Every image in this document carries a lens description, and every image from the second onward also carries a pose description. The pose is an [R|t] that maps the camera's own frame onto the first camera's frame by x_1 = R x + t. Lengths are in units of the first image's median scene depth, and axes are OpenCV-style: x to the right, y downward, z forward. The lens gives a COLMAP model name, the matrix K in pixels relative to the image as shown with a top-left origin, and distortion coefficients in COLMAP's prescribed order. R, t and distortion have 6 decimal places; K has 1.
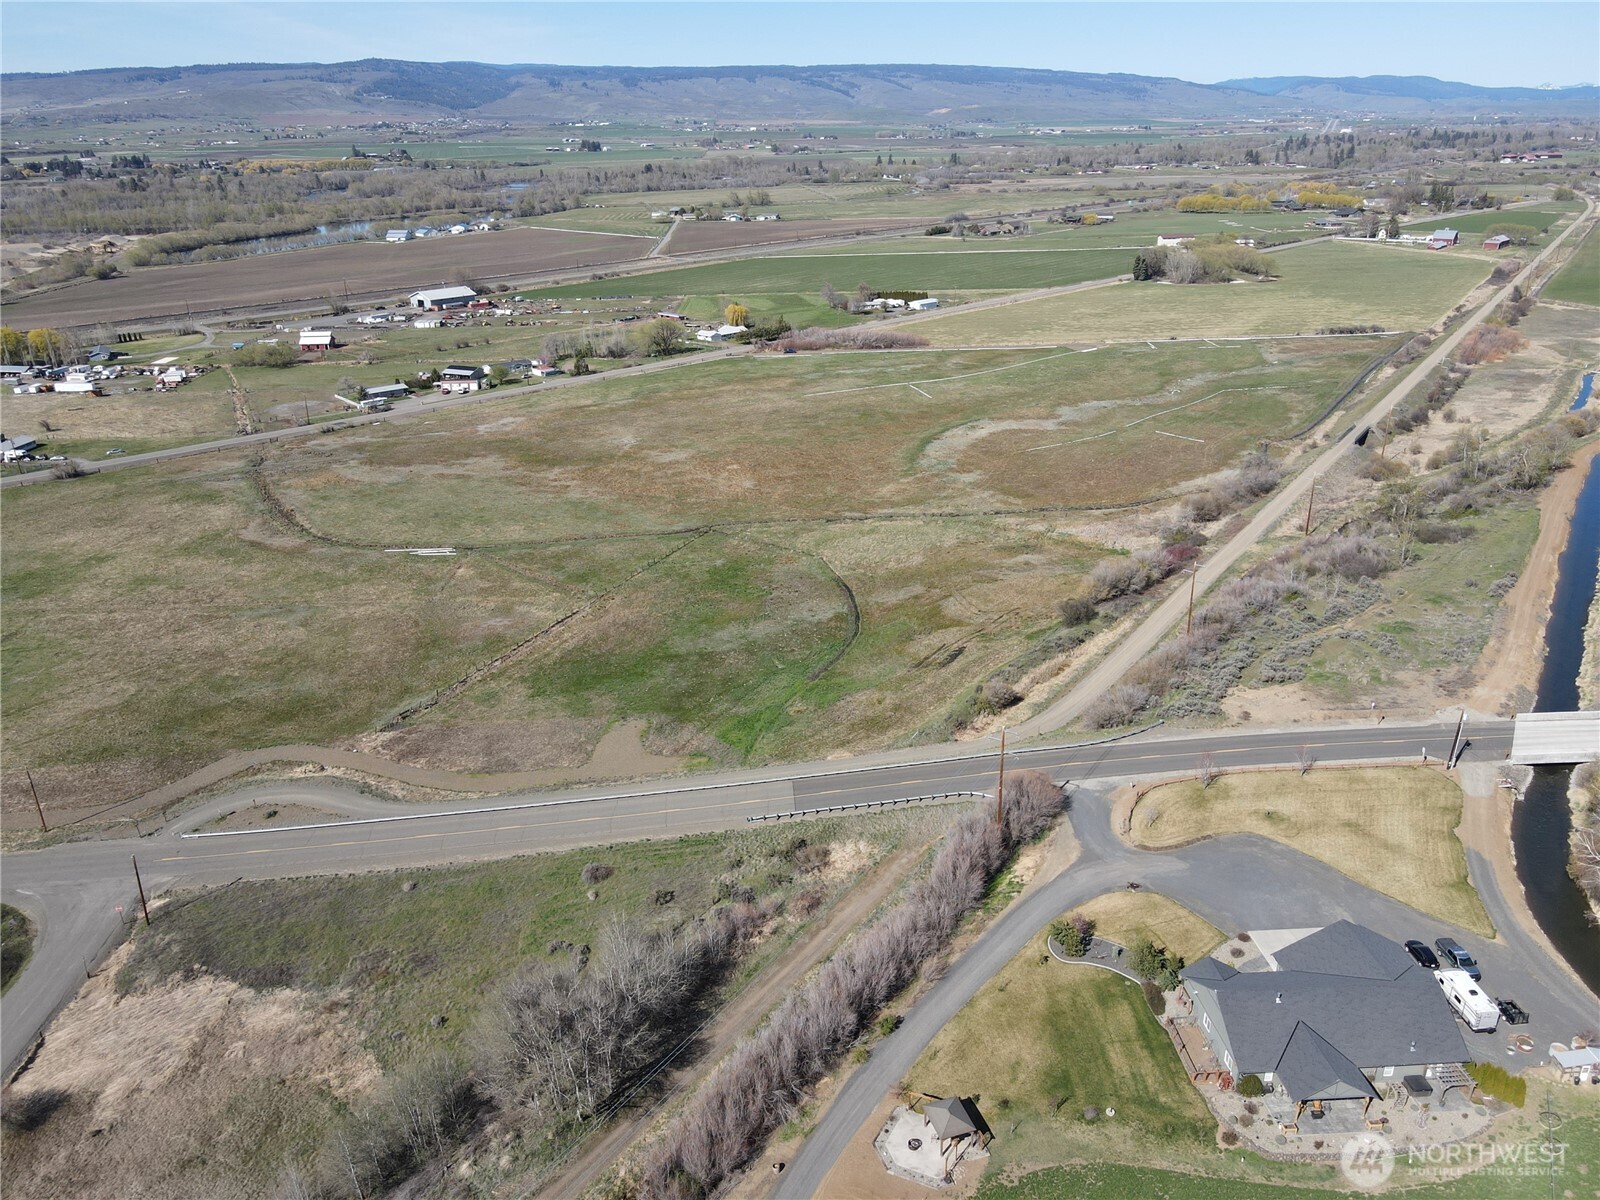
lens RADIAL K [[1163.1, 0, 800.0], [0, 1163.1, 600.0], [0, 0, 1]] dist [0.013870, 0.011096]
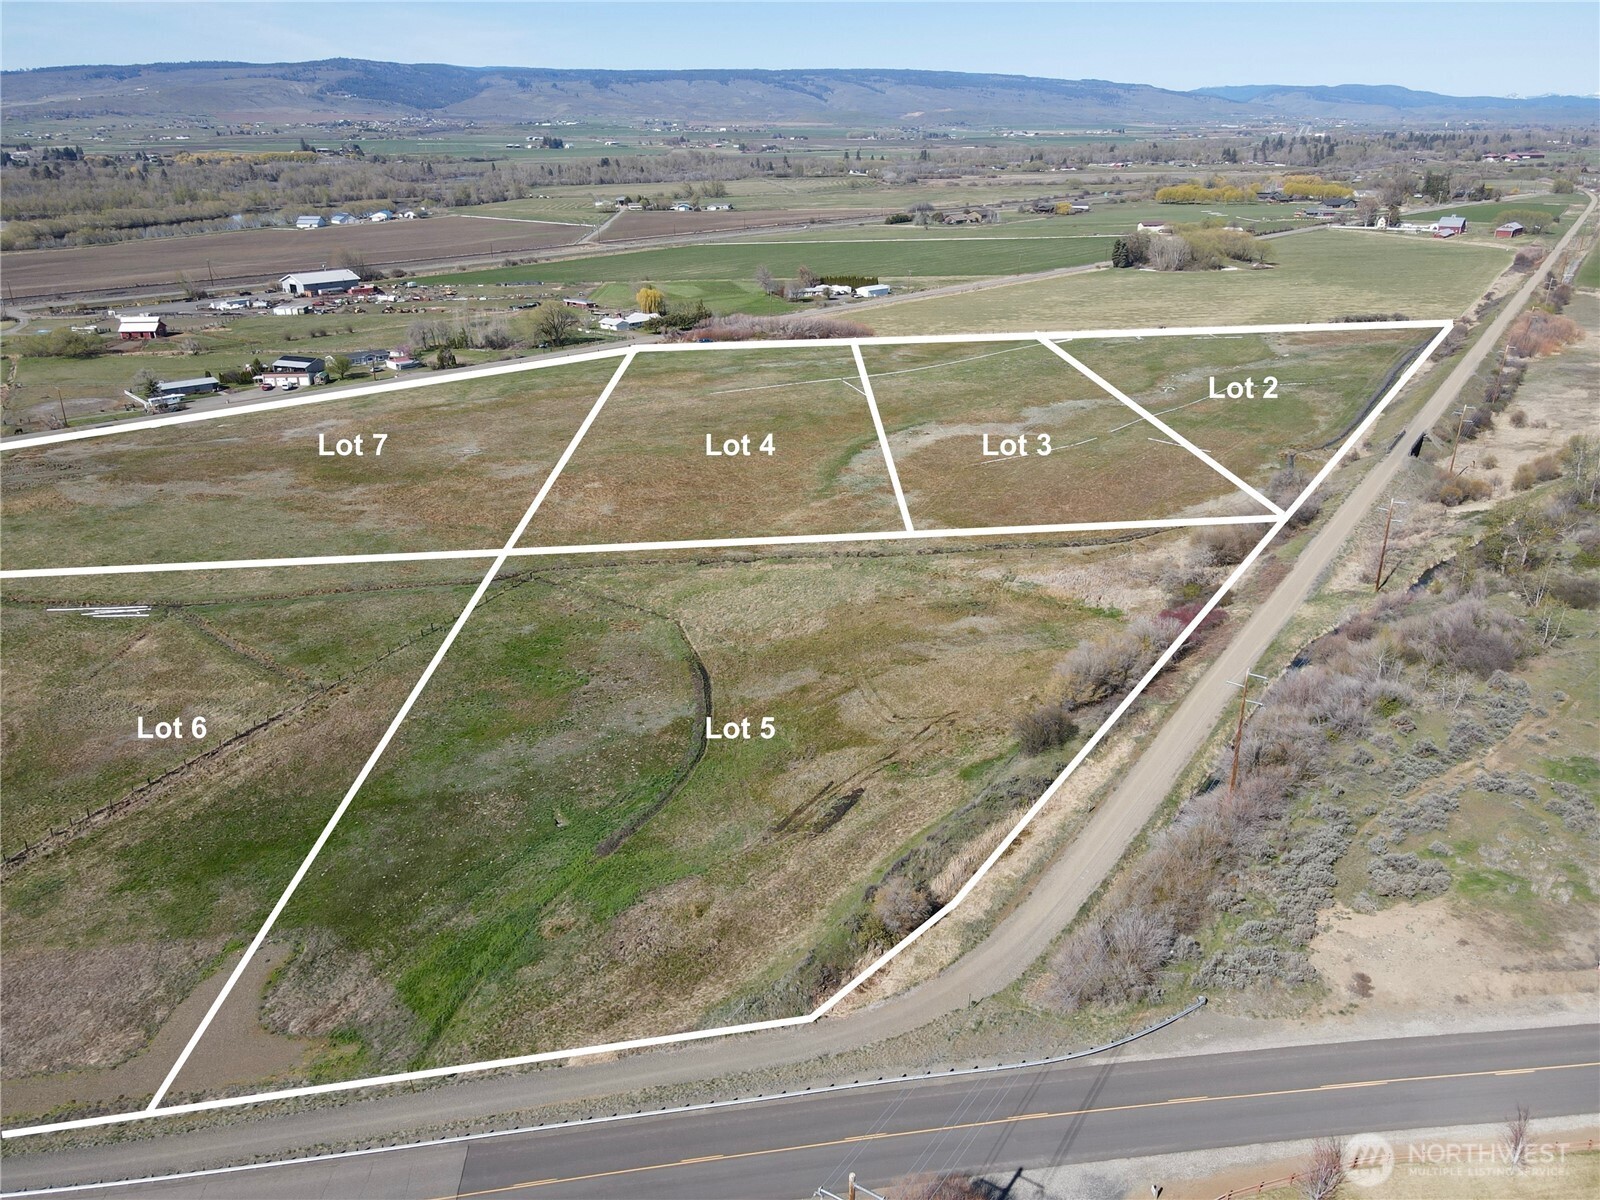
lens RADIAL K [[1155.5, 0, 800.0], [0, 1155.5, 600.0], [0, 0, 1]] dist [0.022944, -0.003333]
pose [[0.999814, -0.001609, 0.019201, 0.042958], [0.001680, 0.999992, -0.003675, -0.025627], [-0.019195, 0.003707, 0.999809, 0.172009]]
